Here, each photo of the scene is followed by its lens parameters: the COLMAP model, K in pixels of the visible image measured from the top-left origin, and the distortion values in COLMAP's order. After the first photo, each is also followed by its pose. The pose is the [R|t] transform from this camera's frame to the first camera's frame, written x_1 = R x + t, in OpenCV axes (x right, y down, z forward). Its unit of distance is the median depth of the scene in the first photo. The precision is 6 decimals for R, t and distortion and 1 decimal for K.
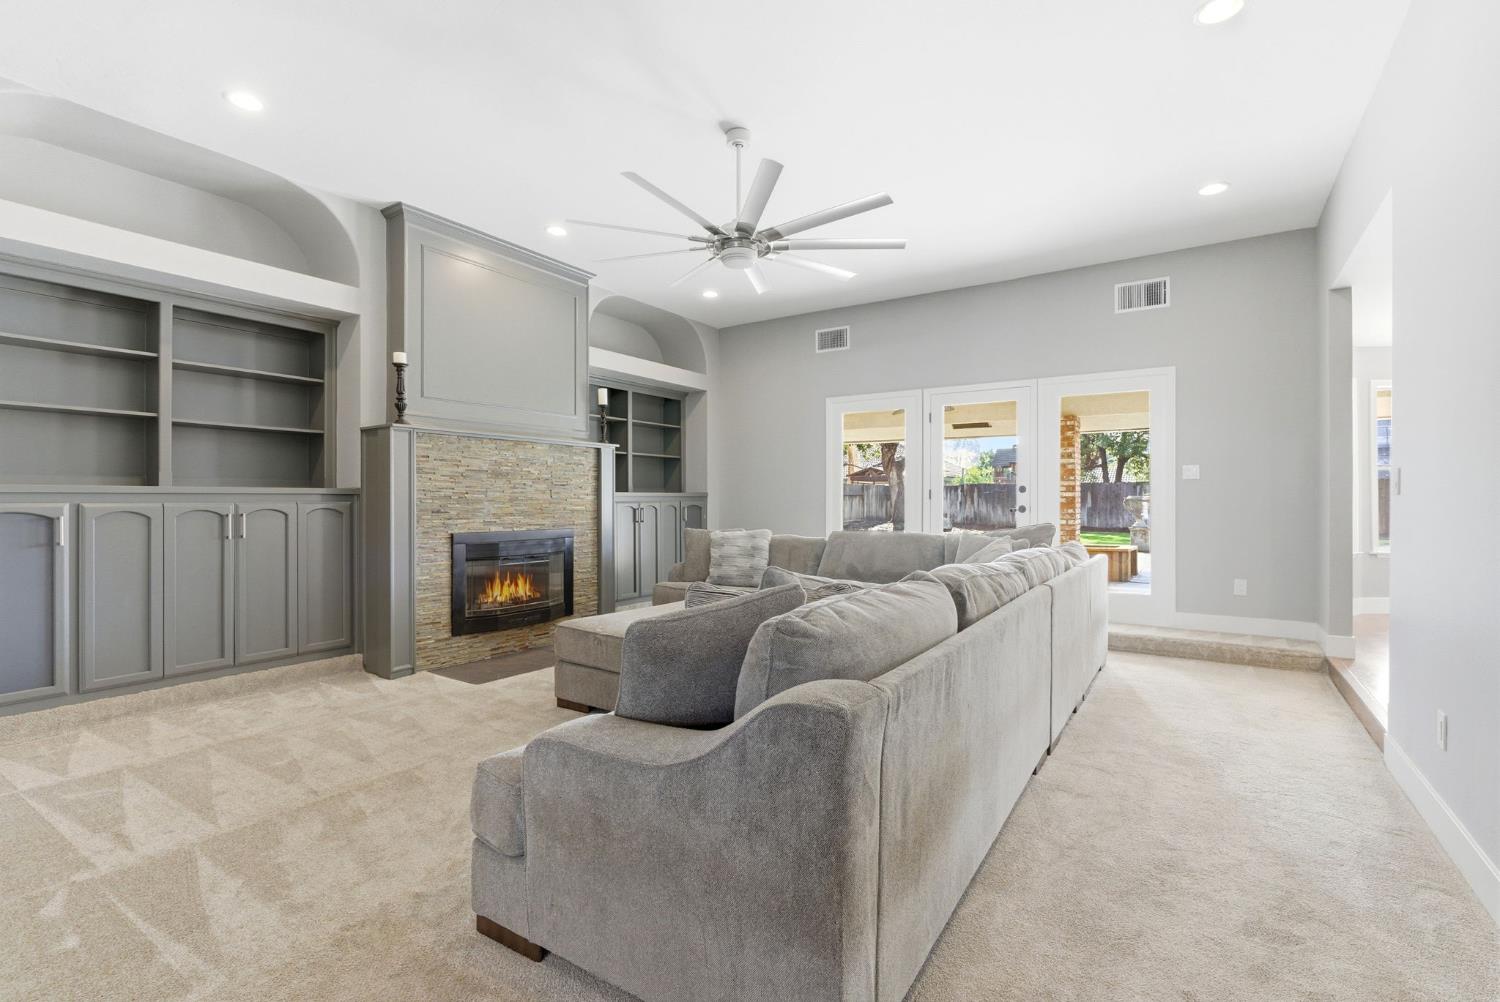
lens RADIAL K [[682.0, 0, 756.7], [0, 682.0, 500.0], [0, 0, 1]] dist [-0.005312, 0.002931]
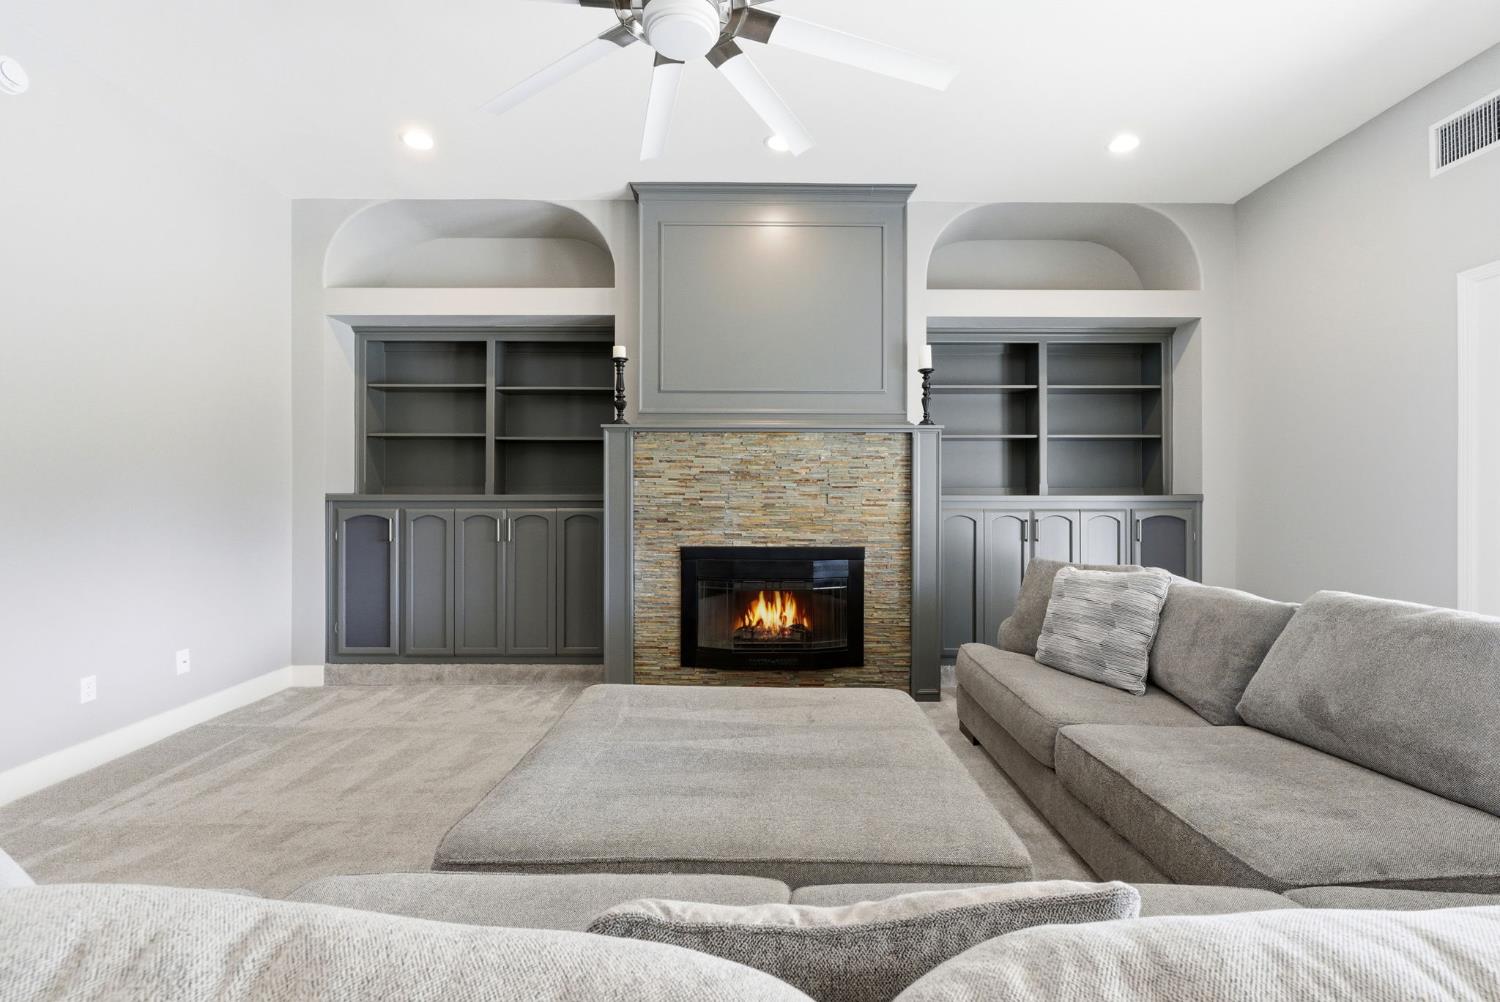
lens RADIAL K [[682.0, 0, 749.3], [0, 682.0, 493.4], [0, 0, 1]] dist [-0.005312, 0.002931]
pose [[0.554904, -0.004212, -0.831904, 0.308105], [-0.001875, 0.999978, -0.006314, -0.011760], [0.831912, 0.005063, 0.554884, 0.582758]]
